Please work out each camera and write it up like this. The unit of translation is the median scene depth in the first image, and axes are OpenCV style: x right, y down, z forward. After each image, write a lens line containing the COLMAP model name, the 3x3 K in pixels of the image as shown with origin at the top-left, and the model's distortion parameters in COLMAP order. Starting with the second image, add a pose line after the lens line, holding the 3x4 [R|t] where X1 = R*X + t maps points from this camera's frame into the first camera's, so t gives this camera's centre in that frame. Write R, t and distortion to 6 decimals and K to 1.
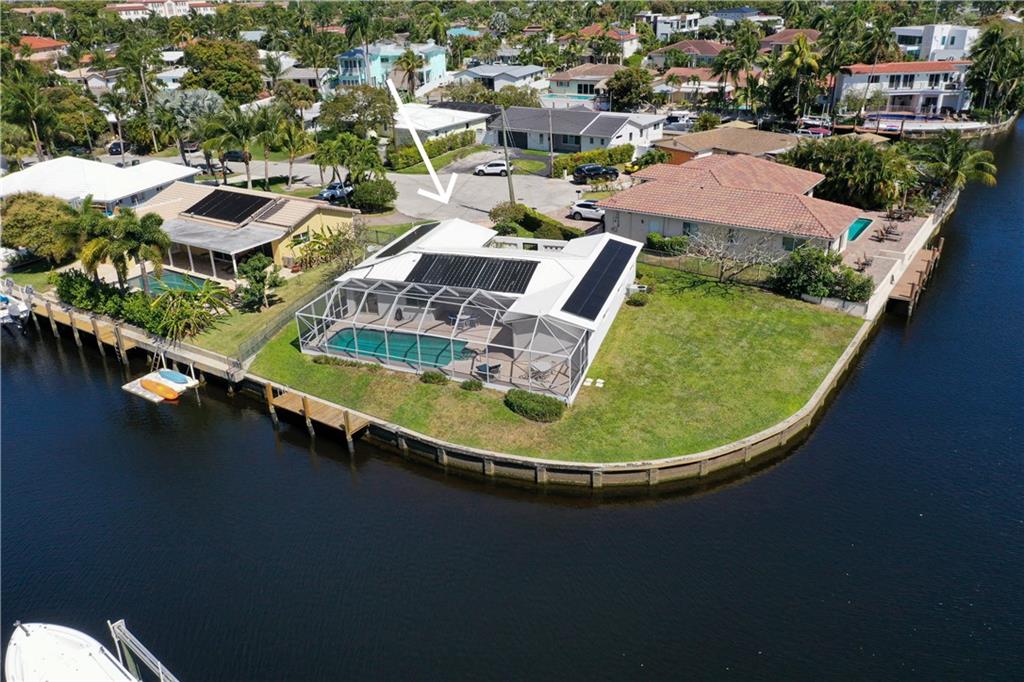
lens RADIAL K [[808.5, 0, 512.0], [0, 808.5, 341.0], [0, 0, 1]] dist [-0.003881, 0.004308]
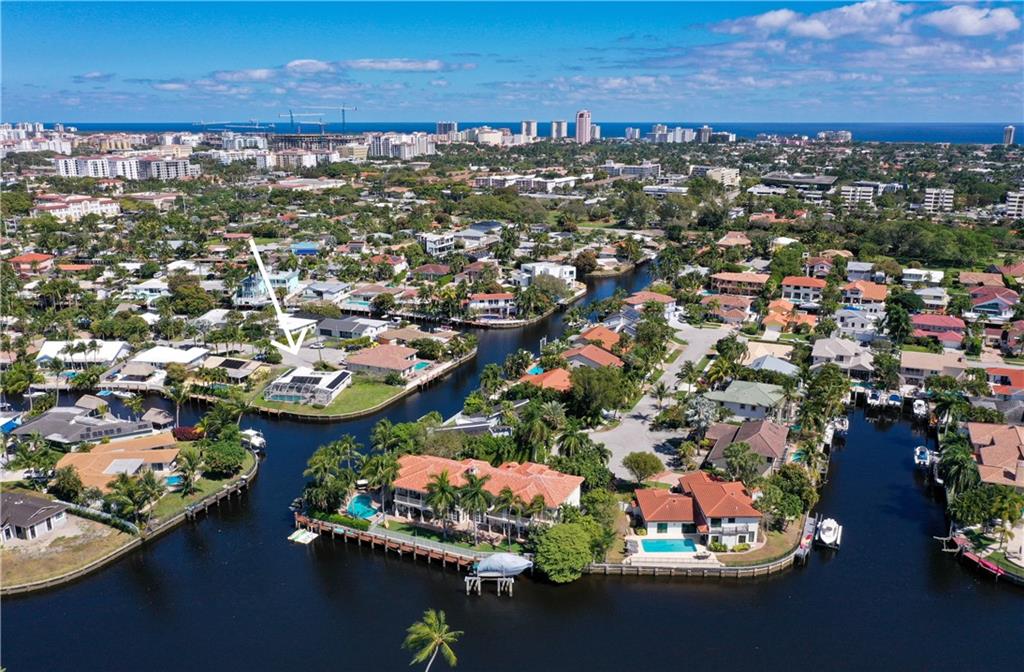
lens RADIAL K [[832.5, 0, 512.0], [0, 832.5, 336.0], [0, 0, 1]] dist [-0.007354, 0.005823]
pose [[0.985134, -0.018346, 0.170804, 0.168324], [0.046023, 0.986121, -0.159522, 0.265300], [-0.165507, 0.165012, 0.972306, -2.117580]]
